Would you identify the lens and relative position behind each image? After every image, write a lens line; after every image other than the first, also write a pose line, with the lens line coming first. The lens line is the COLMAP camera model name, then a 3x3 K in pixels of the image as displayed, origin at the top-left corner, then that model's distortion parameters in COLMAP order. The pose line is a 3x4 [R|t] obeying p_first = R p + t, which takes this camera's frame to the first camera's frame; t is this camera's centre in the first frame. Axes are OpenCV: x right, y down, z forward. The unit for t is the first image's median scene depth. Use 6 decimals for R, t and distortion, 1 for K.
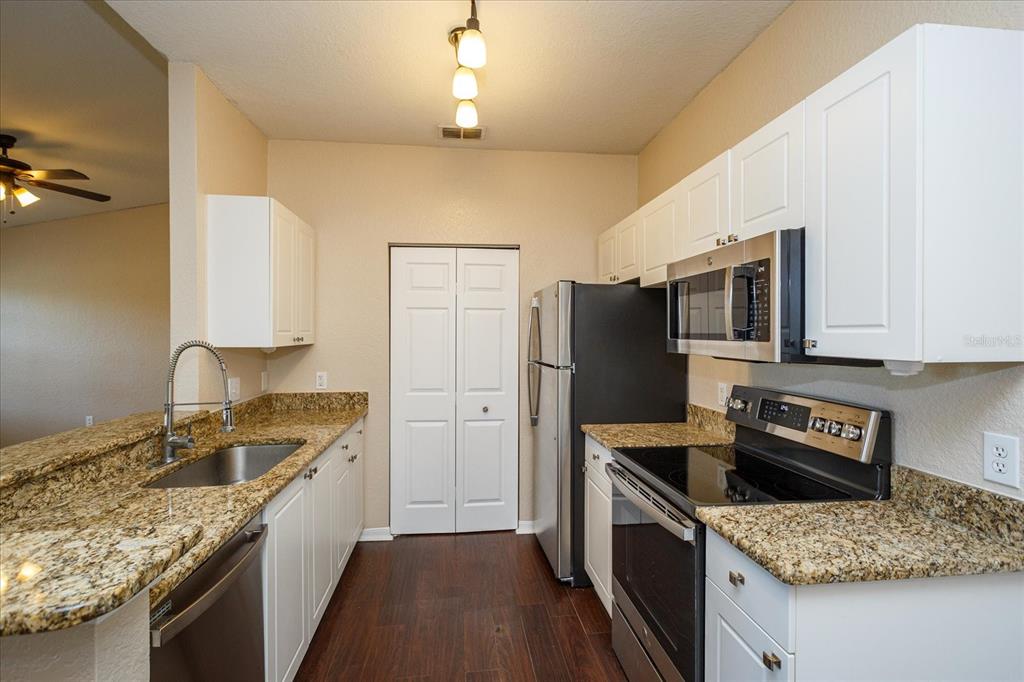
lens RADIAL K [[512.4, 0, 511.4], [0, 512.4, 332.7], [0, 0, 1]] dist [-0.000943, -0.000185]
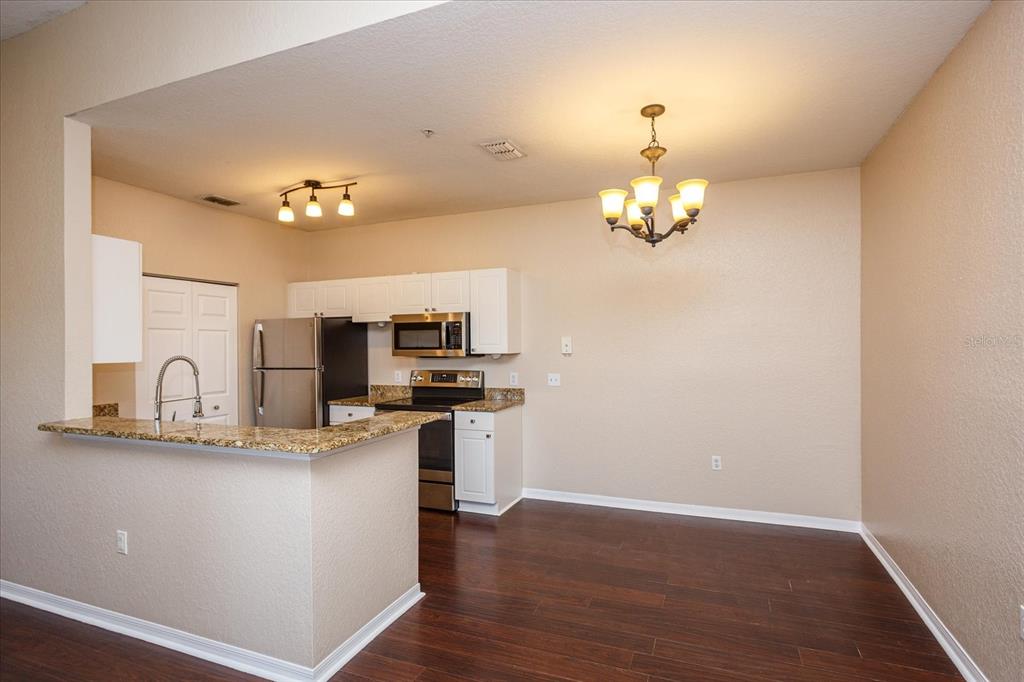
lens RADIAL K [[467.8, 0, 552.3], [0, 467.8, 343.1], [0, 0, 1]] dist [0.001837, 0.000385]
pose [[0.439510, -0.003690, 0.898230, -1.334510], [0.009282, 0.999957, -0.000434, -0.010179], [-0.898190, 0.008528, 0.439526, -0.517546]]
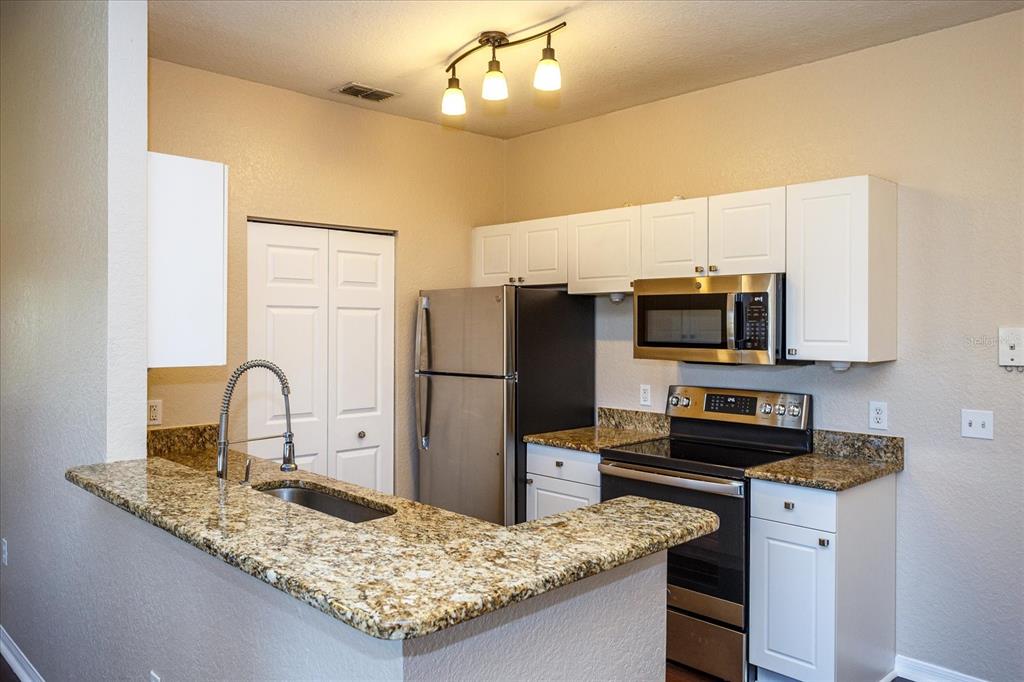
lens RADIAL K [[768.9, 0, 592.2], [0, 768.9, 327.6], [0, 0, 1]] dist [0.000905, 0.000576]
pose [[0.760747, 0.000064, 0.649049, -0.994170], [-0.003917, 0.999982, 0.004492, -0.042557], [-0.649037, -0.005960, 0.760734, -0.248377]]
